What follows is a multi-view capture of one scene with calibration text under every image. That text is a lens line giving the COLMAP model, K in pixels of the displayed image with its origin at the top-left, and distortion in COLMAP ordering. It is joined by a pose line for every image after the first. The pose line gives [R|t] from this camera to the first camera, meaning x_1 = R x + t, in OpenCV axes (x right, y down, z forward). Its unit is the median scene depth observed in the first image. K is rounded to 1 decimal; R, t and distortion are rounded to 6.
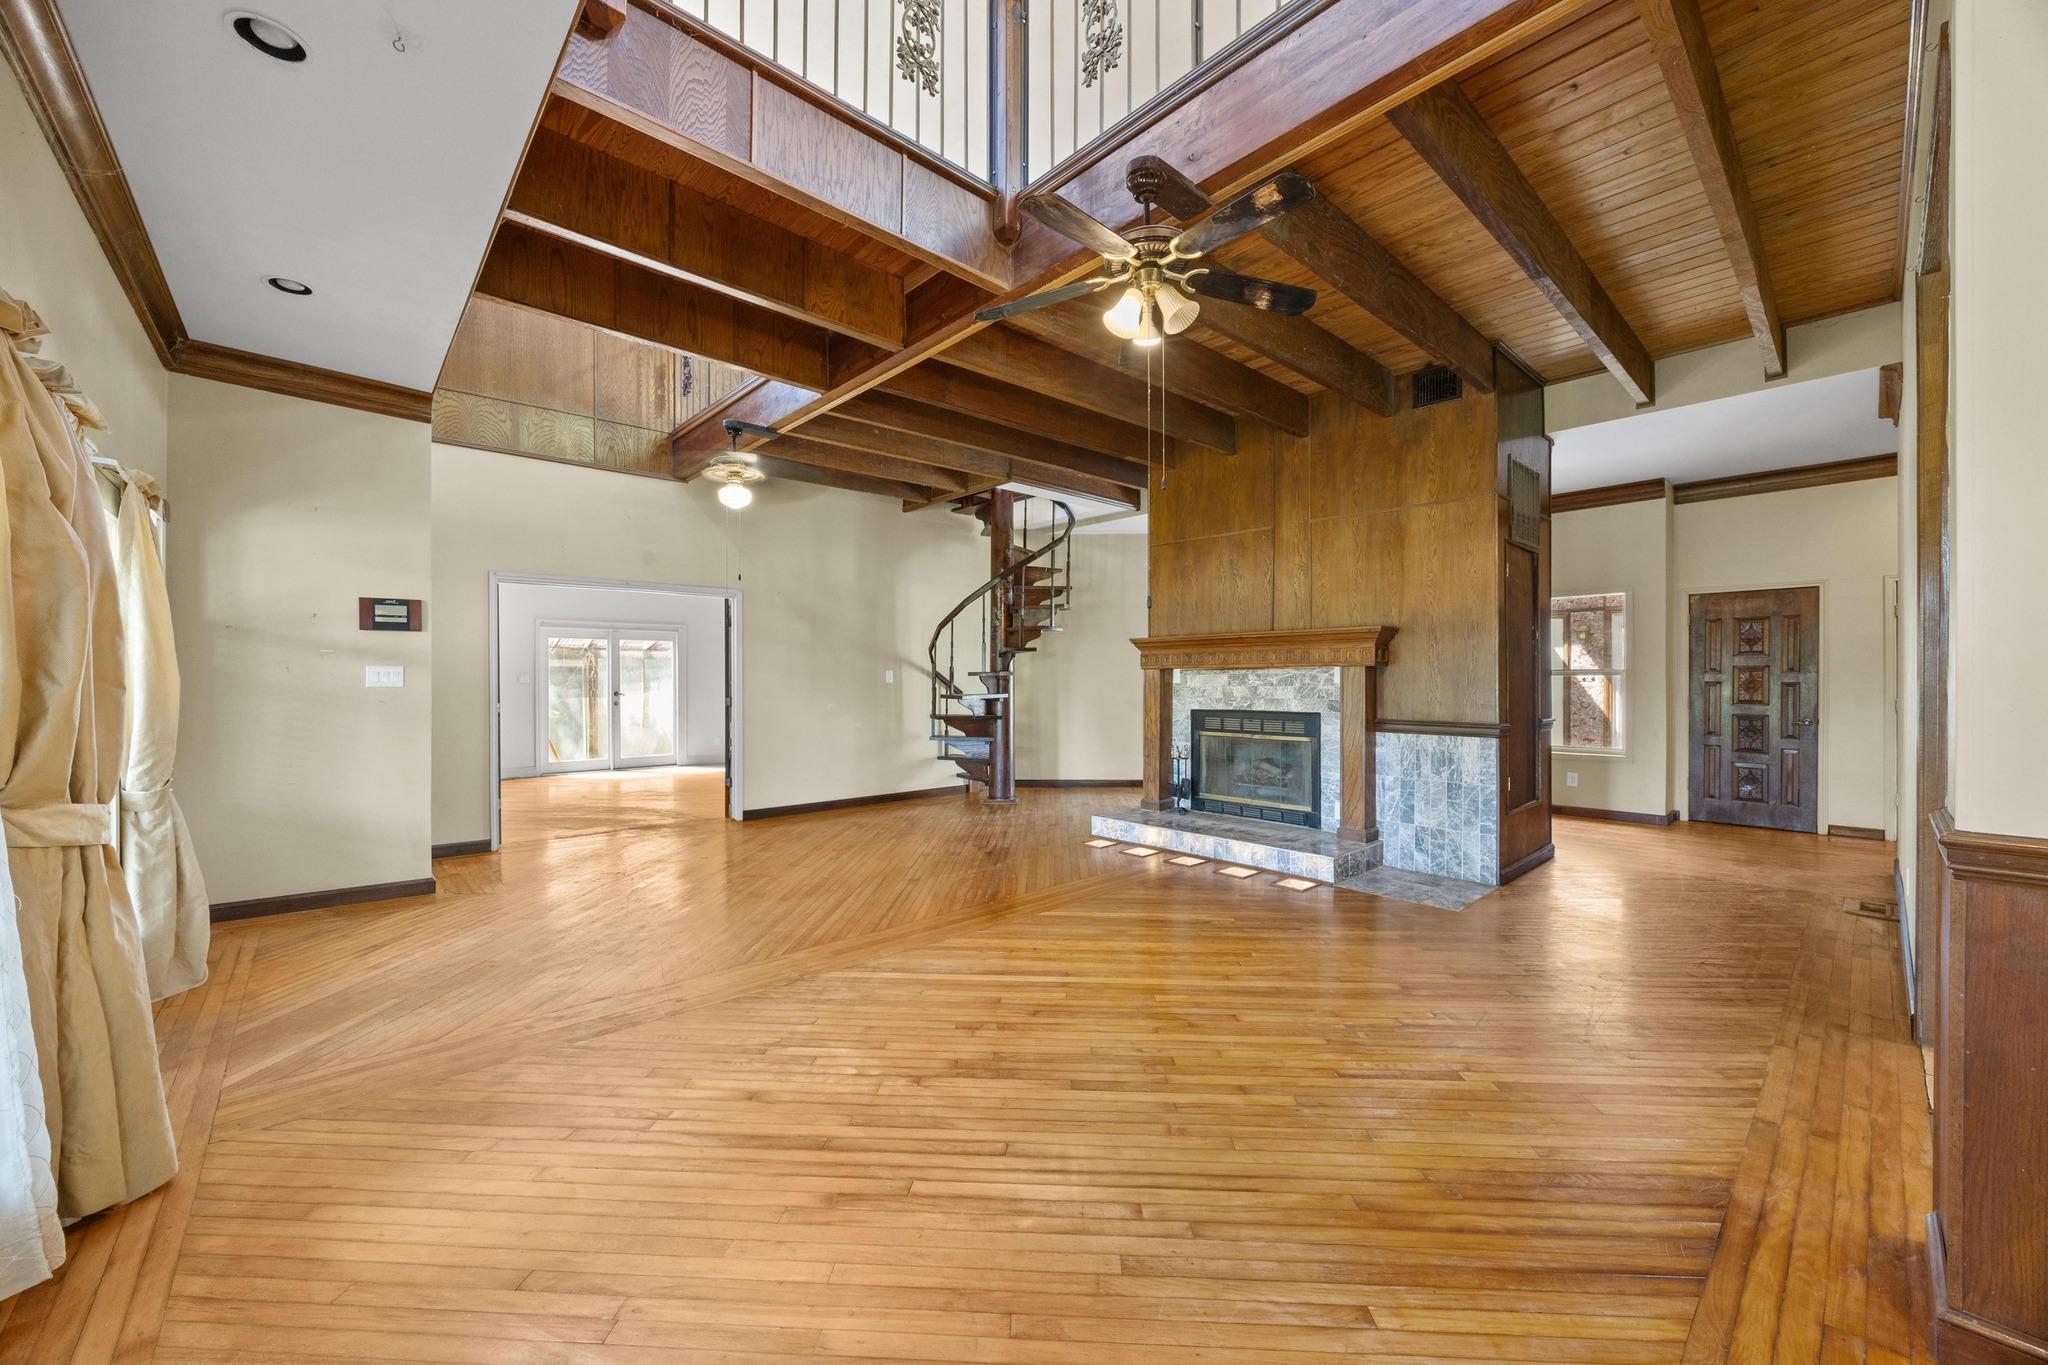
lens RADIAL K [[781.7, 0, 1013.3], [0, 781.7, 682.4], [0, 0, 1]] dist [0.000124, -0.000393]
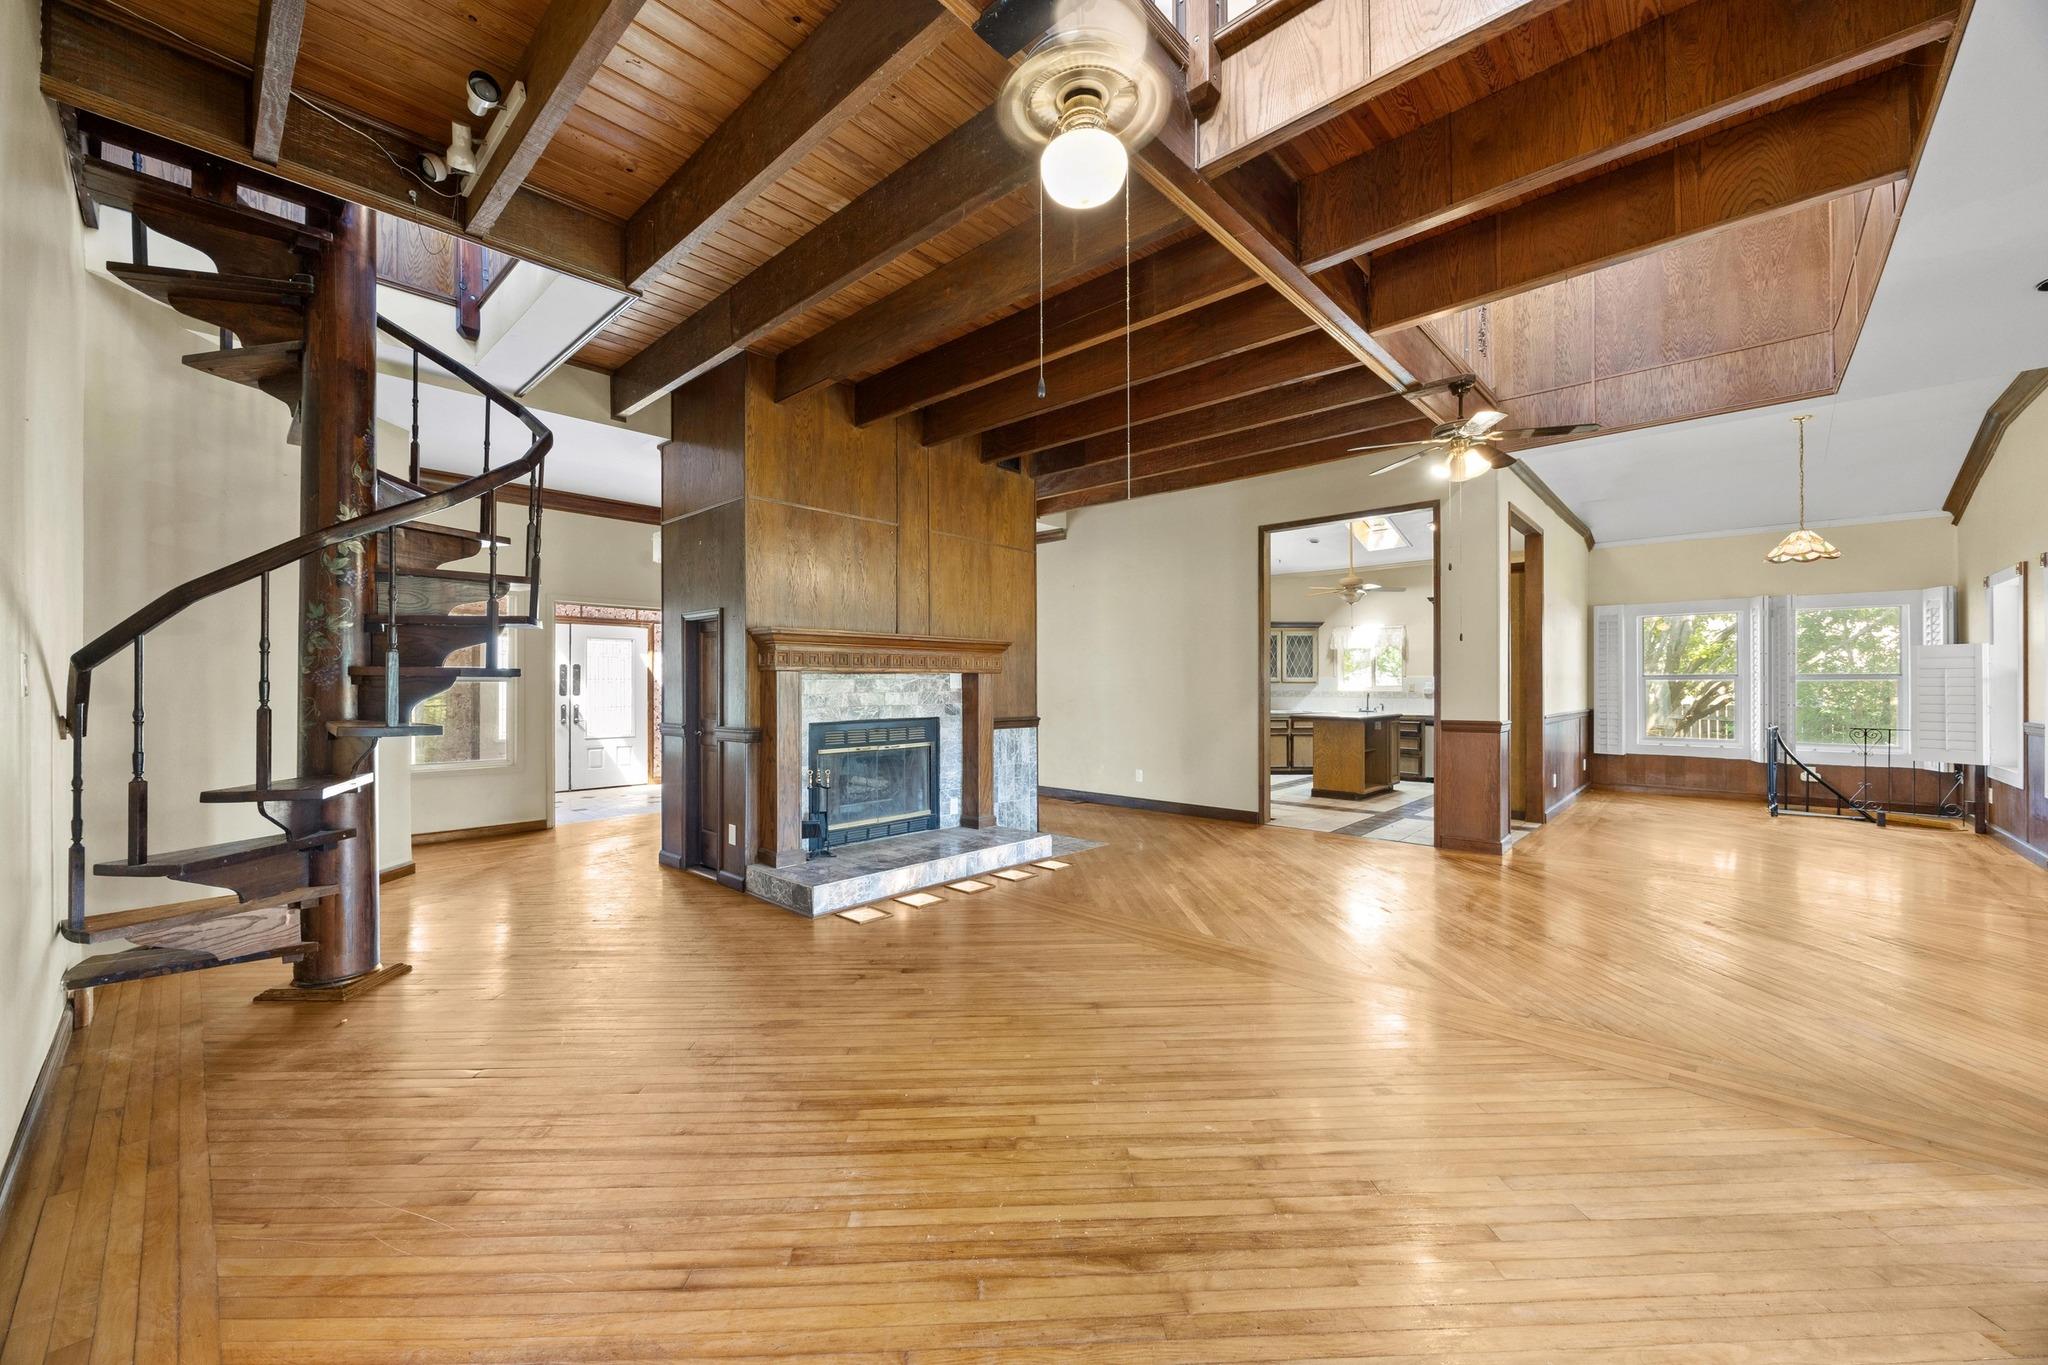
lens RADIAL K [[781.7, 0, 1022.8], [0, 781.7, 682.5], [0, 0, 1]] dist [0.000124, -0.000393]
pose [[-0.094438, 0.003789, 0.995524, -0.639767], [0.004700, 0.999983, -0.003360, -0.003279], [-0.995520, 0.004361, -0.094454, 0.955149]]
